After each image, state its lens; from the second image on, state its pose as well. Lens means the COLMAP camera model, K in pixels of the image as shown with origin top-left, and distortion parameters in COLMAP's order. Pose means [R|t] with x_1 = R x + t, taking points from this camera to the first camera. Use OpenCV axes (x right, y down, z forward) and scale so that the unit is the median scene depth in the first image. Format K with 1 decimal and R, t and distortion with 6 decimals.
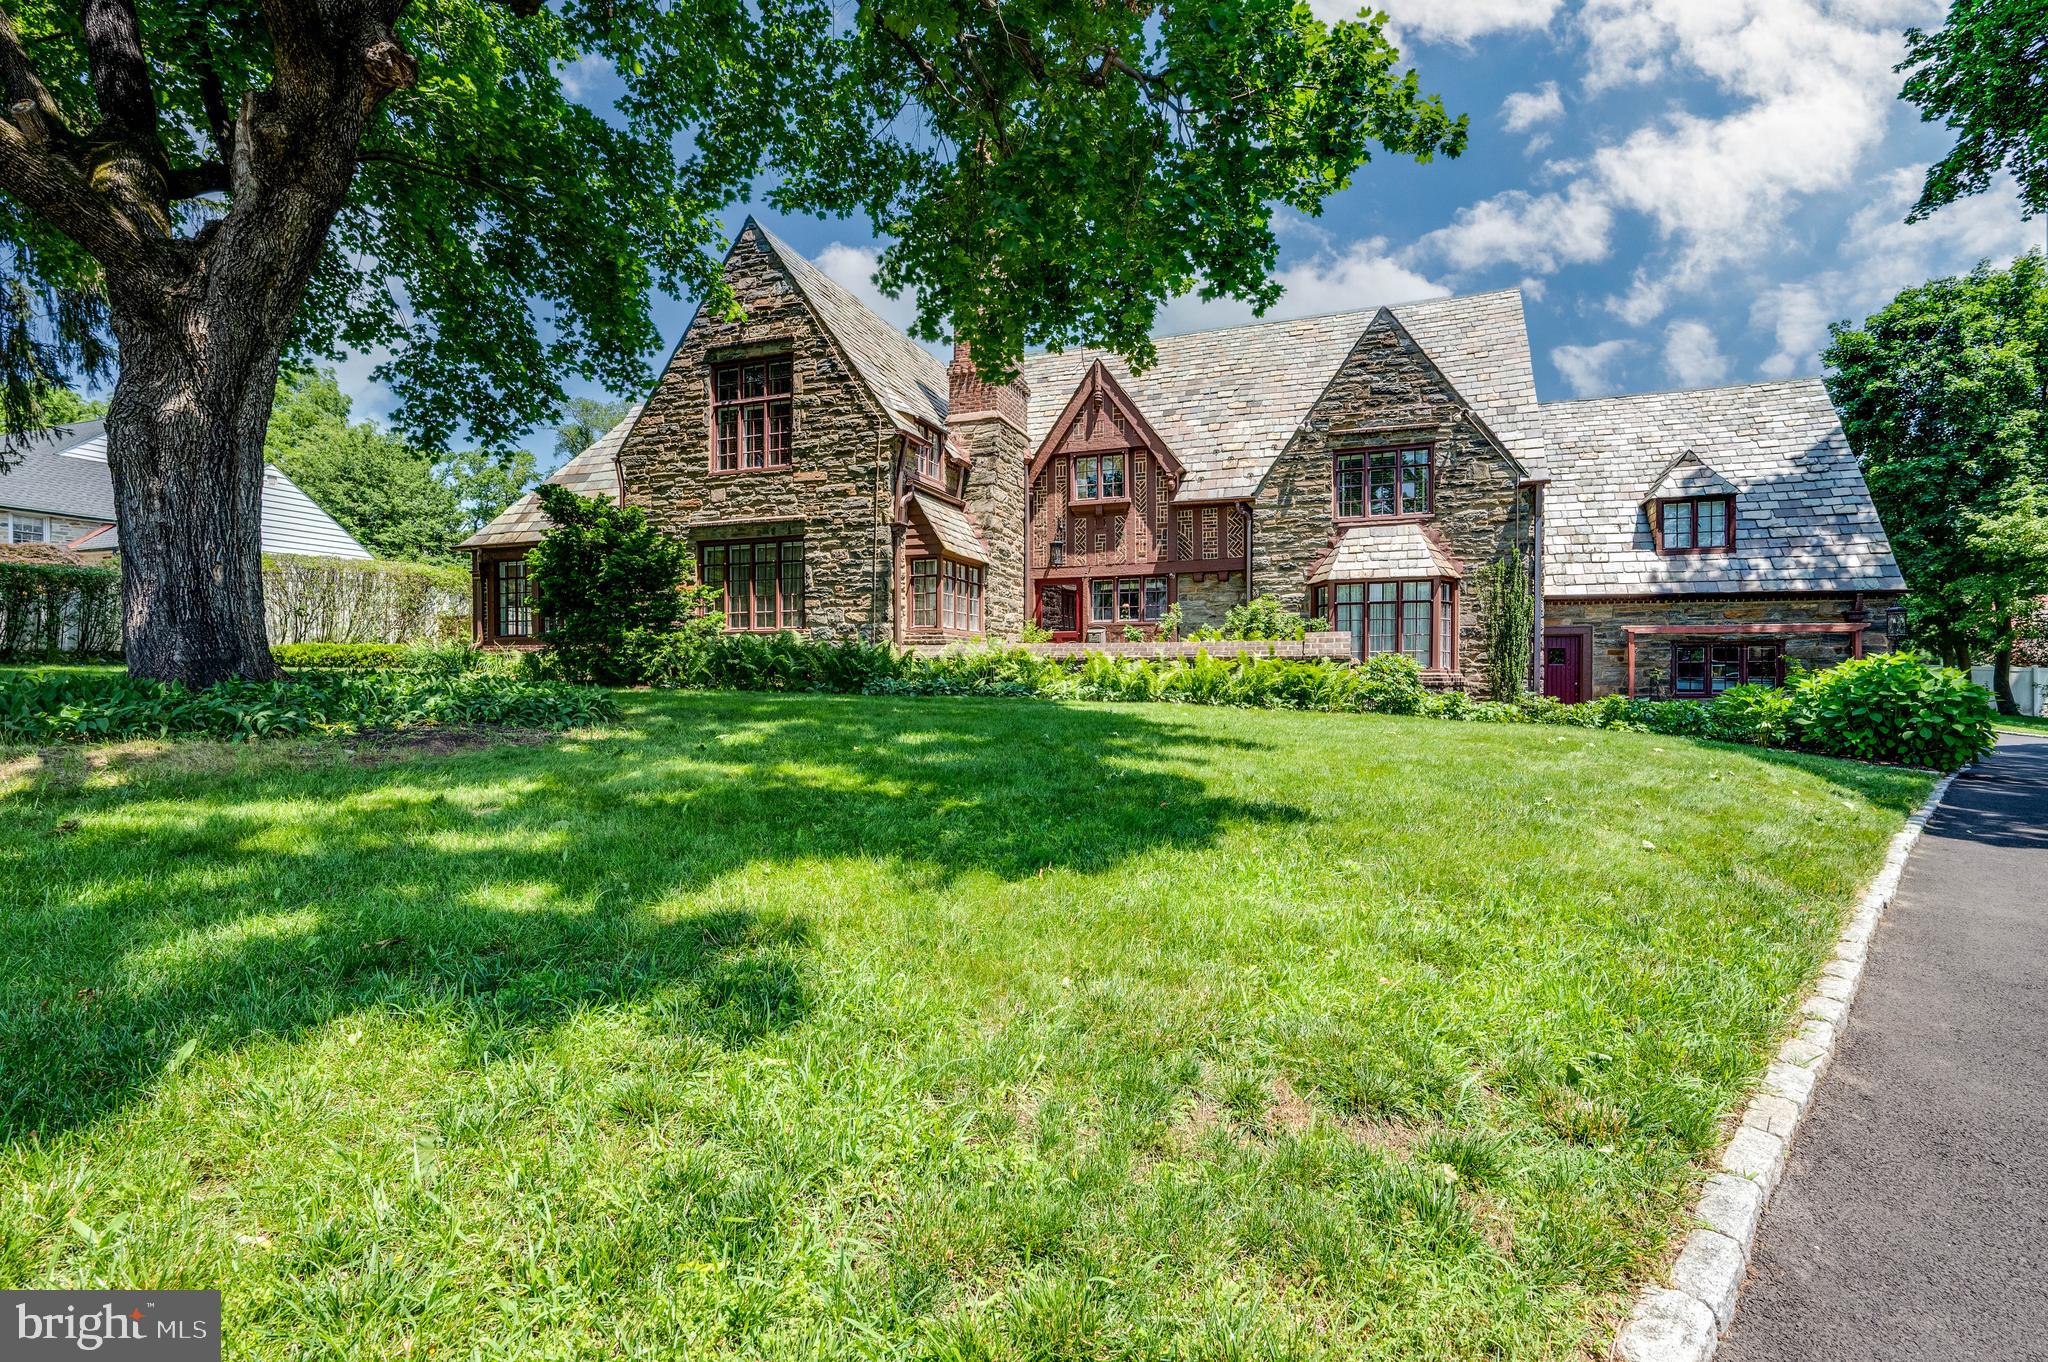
lens RADIAL K [[912.4, 0, 1024.4], [0, 912.4, 693.3], [0, 0, 1]] dist [-0.000473, -0.000789]
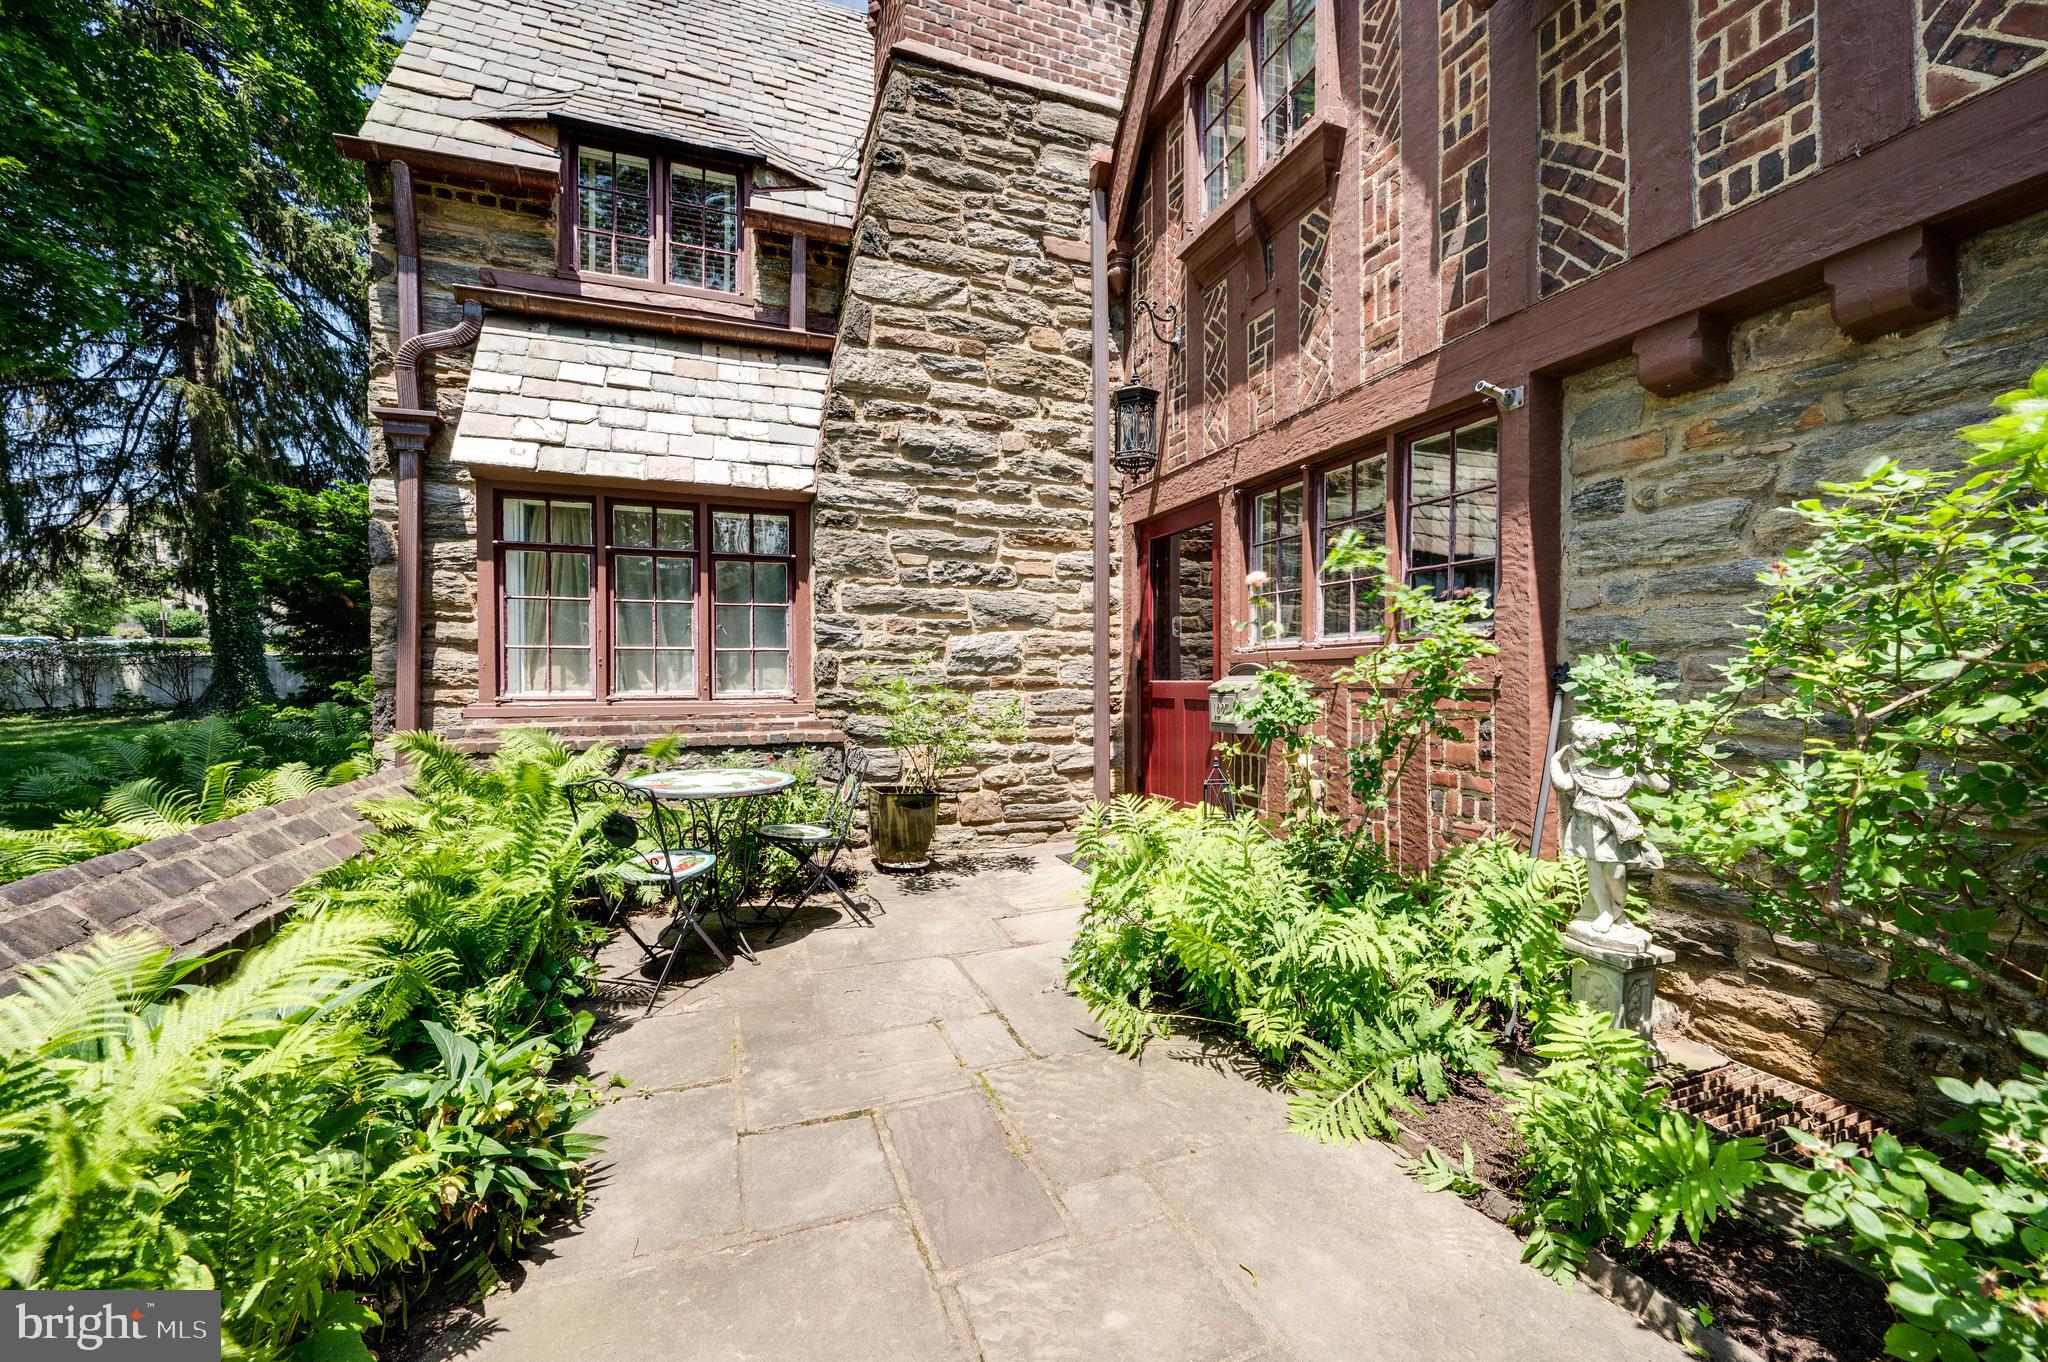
lens RADIAL K [[800.3, 0, 1066.0], [0, 800.3, 670.5], [0, 0, 1]] dist [-0.004807, 0.000510]
pose [[0.697631, -0.015155, -0.716297, 0.240078], [0.001495, 0.999805, -0.019697, -0.075783], [0.716456, 0.012670, 0.697517, 0.908909]]
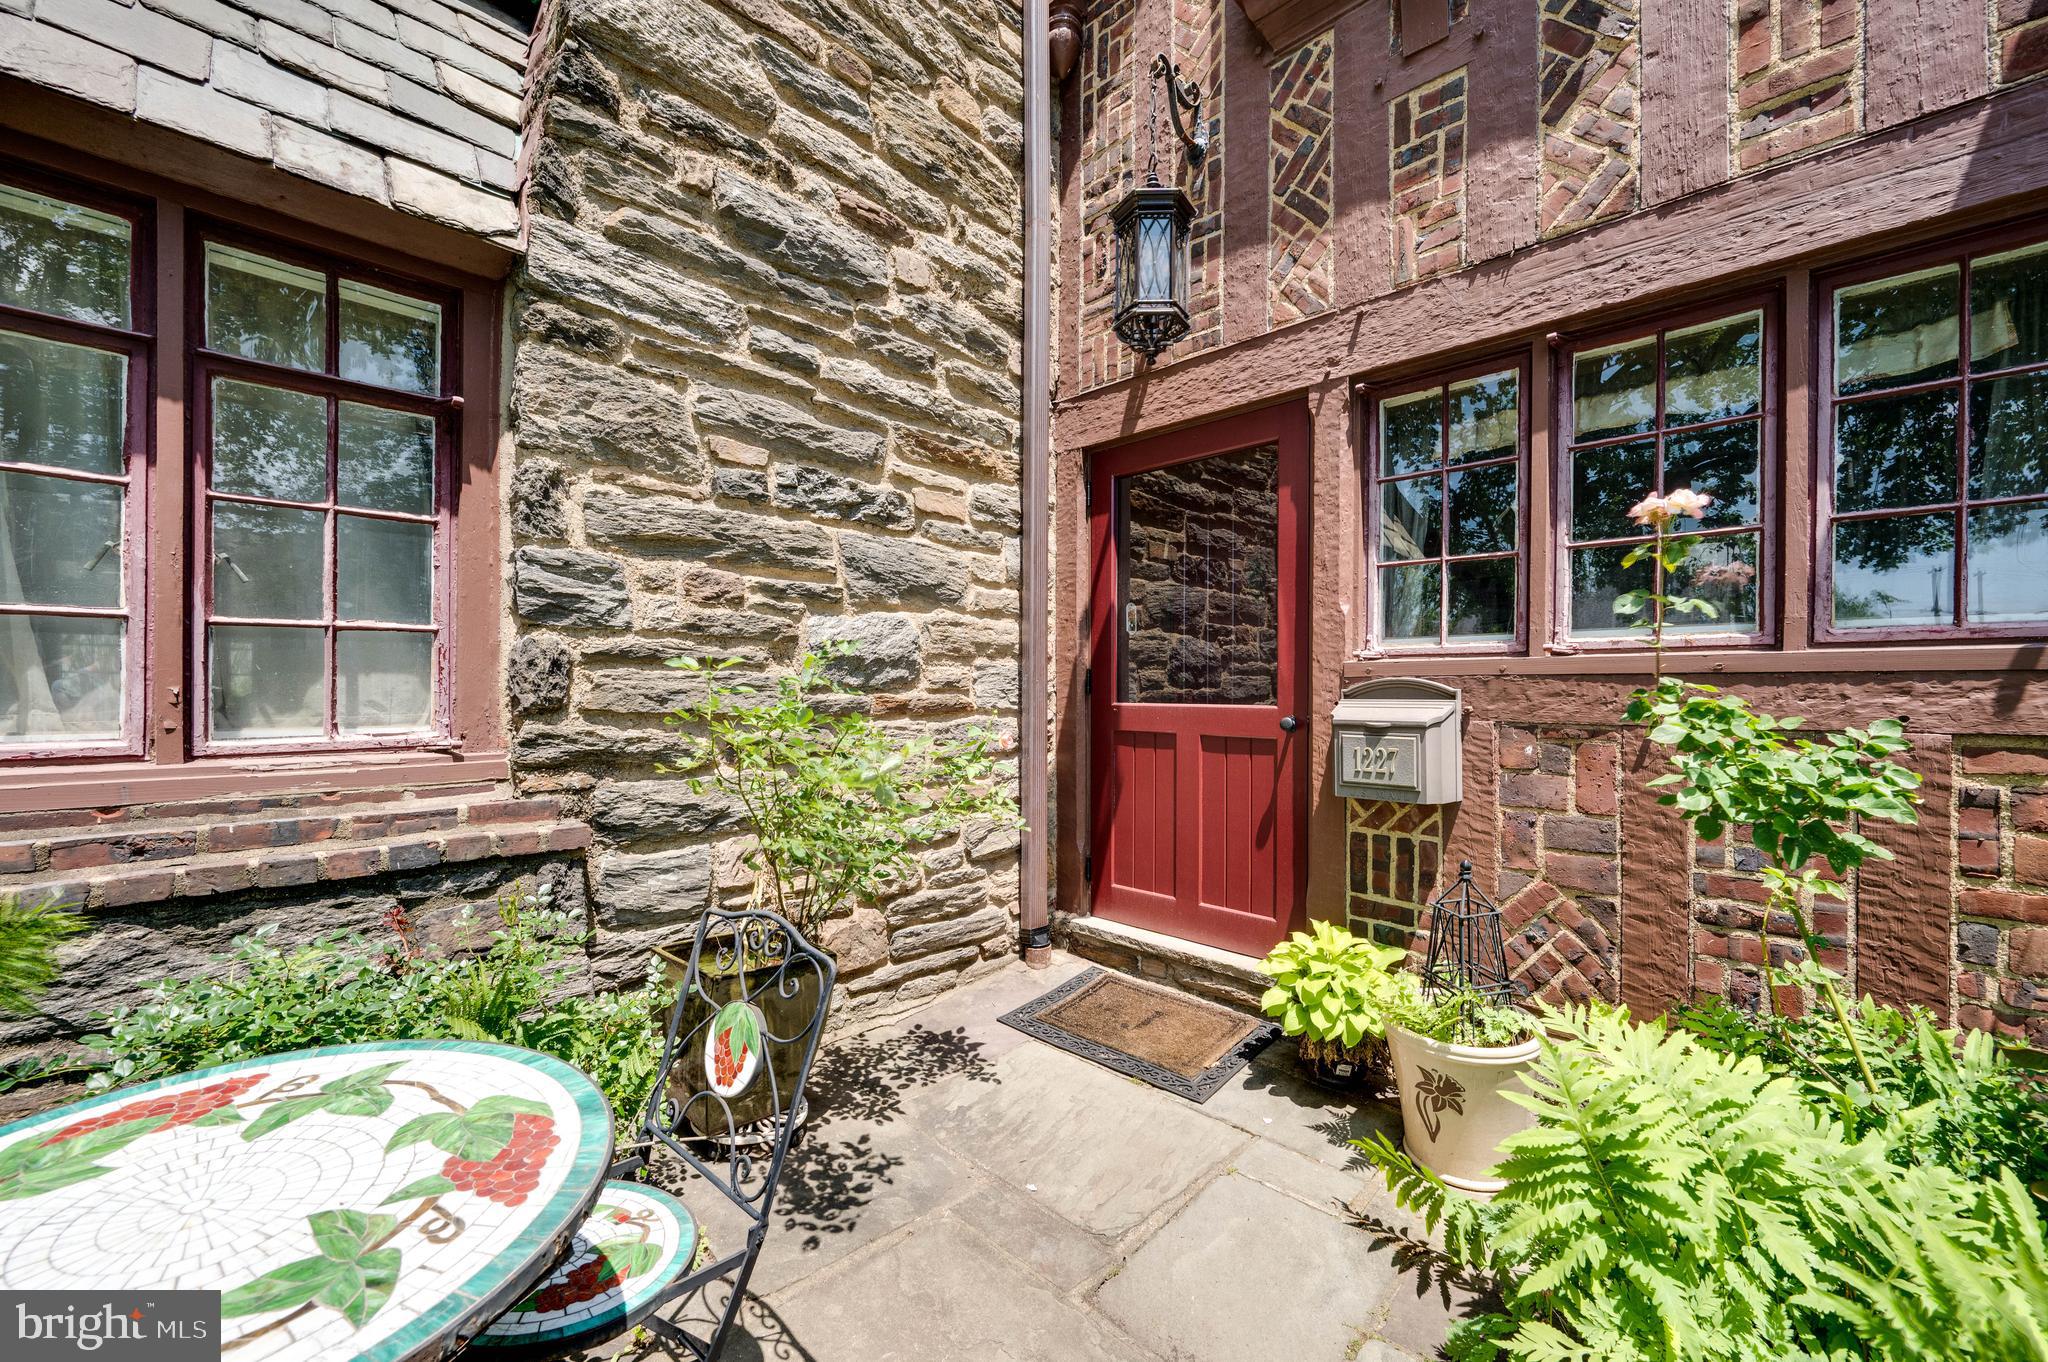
lens RADIAL K [[800.3, 0, 1005.3], [0, 800.3, 681.2], [0, 0, 1]] dist [-0.004807, 0.000510]
pose [[0.913296, -0.004313, -0.407273, 0.080216], [-0.004520, 0.999775, -0.020723, -0.079304], [0.407271, 0.020768, 0.913071, 0.968065]]
